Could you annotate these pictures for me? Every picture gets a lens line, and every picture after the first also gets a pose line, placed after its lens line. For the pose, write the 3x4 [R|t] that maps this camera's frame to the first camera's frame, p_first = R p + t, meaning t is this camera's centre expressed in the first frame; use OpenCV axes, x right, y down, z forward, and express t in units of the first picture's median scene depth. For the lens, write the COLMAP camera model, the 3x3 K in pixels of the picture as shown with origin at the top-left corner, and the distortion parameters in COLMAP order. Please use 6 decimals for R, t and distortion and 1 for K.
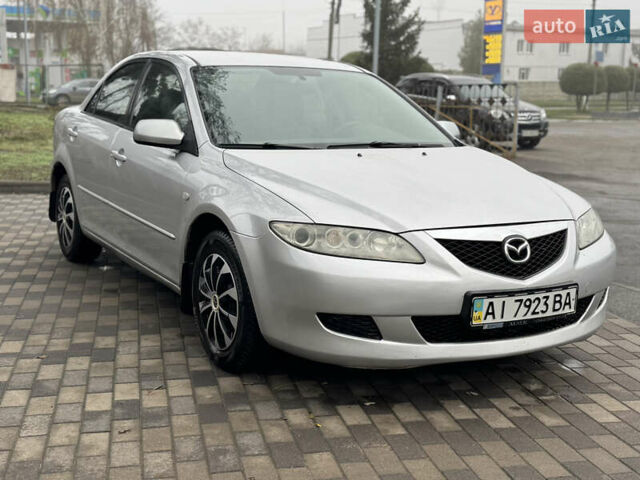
lens RADIAL K [[874.0, 0, 316.3], [0, 874.0, 238.5], [0, 0, 1]] dist [0.129007, 0.000000]
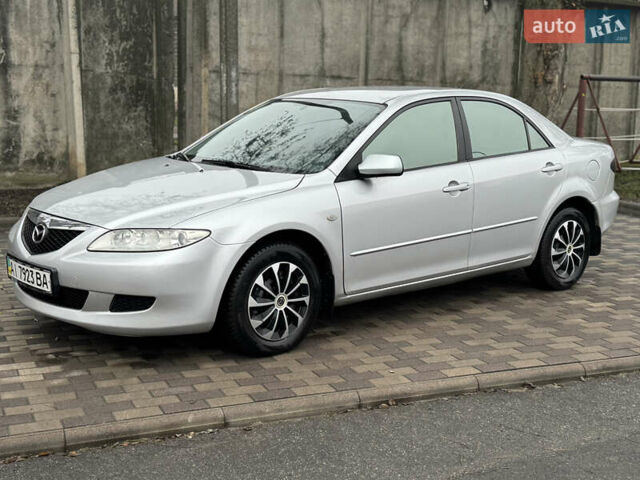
lens RADIAL K [[874.0, 0, 320.4], [0, 874.0, 249.5], [0, 0, 1]] dist [0.129007, 0.000000]
pose [[0.217289, 0.156581, -0.963467, 1.633972], [-0.181678, 0.976290, 0.117692, -0.200809], [0.959051, 0.149468, 0.240584, 1.096878]]
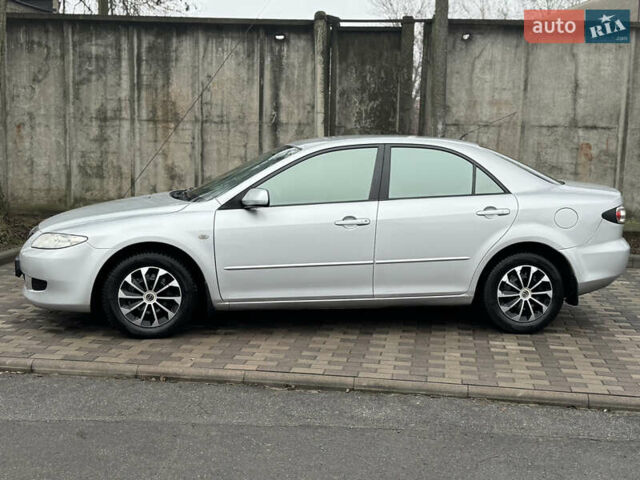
lens RADIAL K [[874.0, 0, 317.1], [0, 874.0, 243.9], [0, 0, 1]] dist [0.129007, 0.000000]
pose [[-0.343171, 0.086655, -0.935267, 1.856329], [-0.184688, 0.970071, 0.157646, -0.396955], [0.920937, 0.226832, -0.316896, 2.223838]]
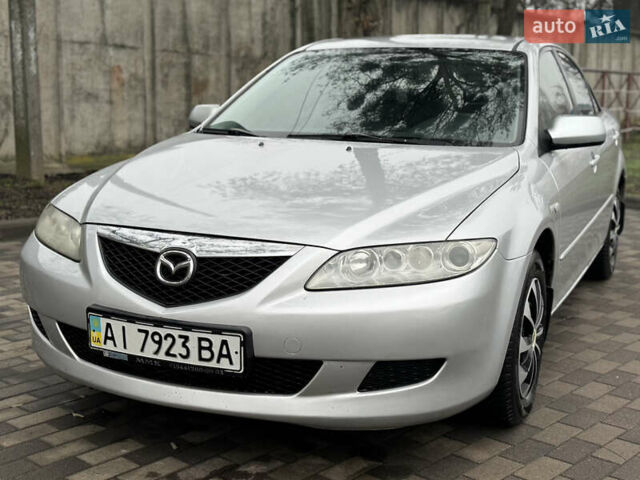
lens RADIAL K [[874.0, 0, 321.4], [0, 874.0, 243.2], [0, 0, 1]] dist [0.129007, 0.000000]
pose [[0.598405, 0.128054, -0.790894, 0.899872], [-0.139713, 0.988698, 0.054371, -0.066337], [0.788918, 0.077962, 0.609533, 0.643786]]
